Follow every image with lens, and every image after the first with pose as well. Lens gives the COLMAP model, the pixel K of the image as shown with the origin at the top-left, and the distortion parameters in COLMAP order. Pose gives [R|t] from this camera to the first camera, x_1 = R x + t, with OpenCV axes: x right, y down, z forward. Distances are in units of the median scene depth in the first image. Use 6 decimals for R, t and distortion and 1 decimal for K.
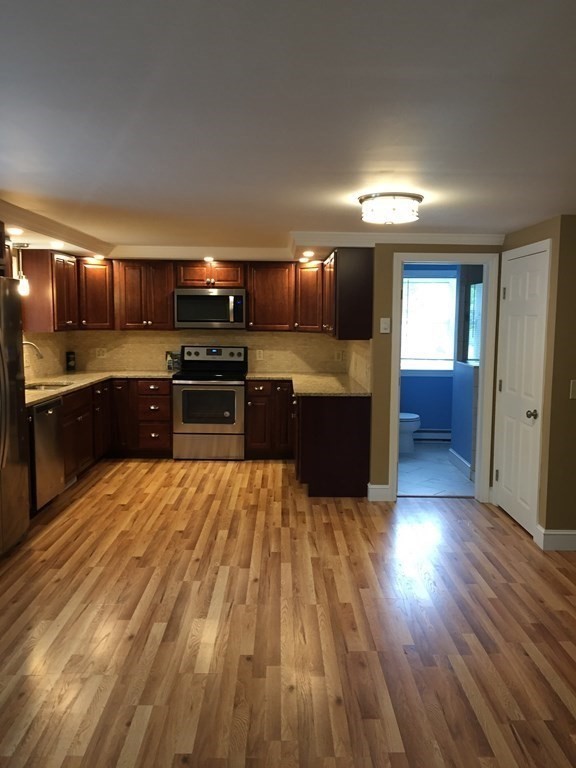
lens RADIAL K [[641.0, 0, 288.1], [0, 641.0, 383.6], [0, 0, 1]] dist [0.004254, -0.007156]
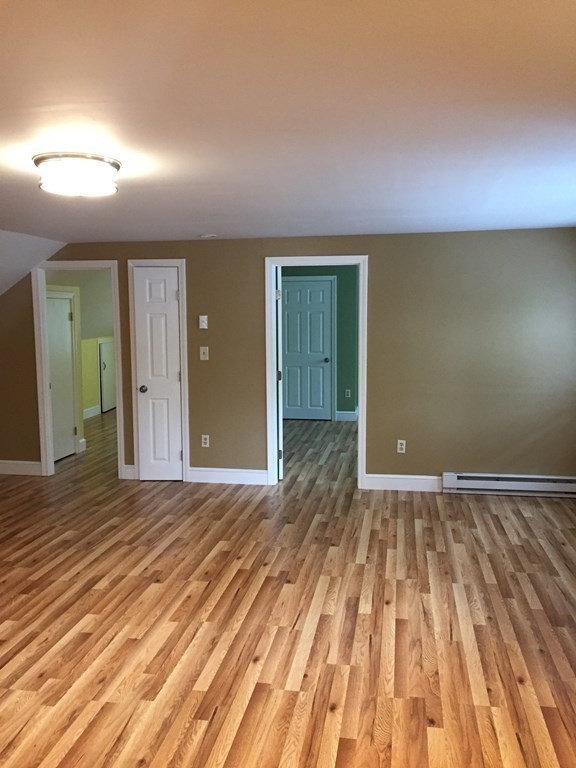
lens RADIAL K [[641.0, 0, 286.5], [0, 641.0, 380.7], [0, 0, 1]] dist [0.004254, -0.007156]
pose [[-0.982149, -0.026398, 0.186244, -0.225919], [0.013566, 0.977586, 0.210101, -0.186691], [-0.187616, 0.208877, -0.959776, 1.700146]]
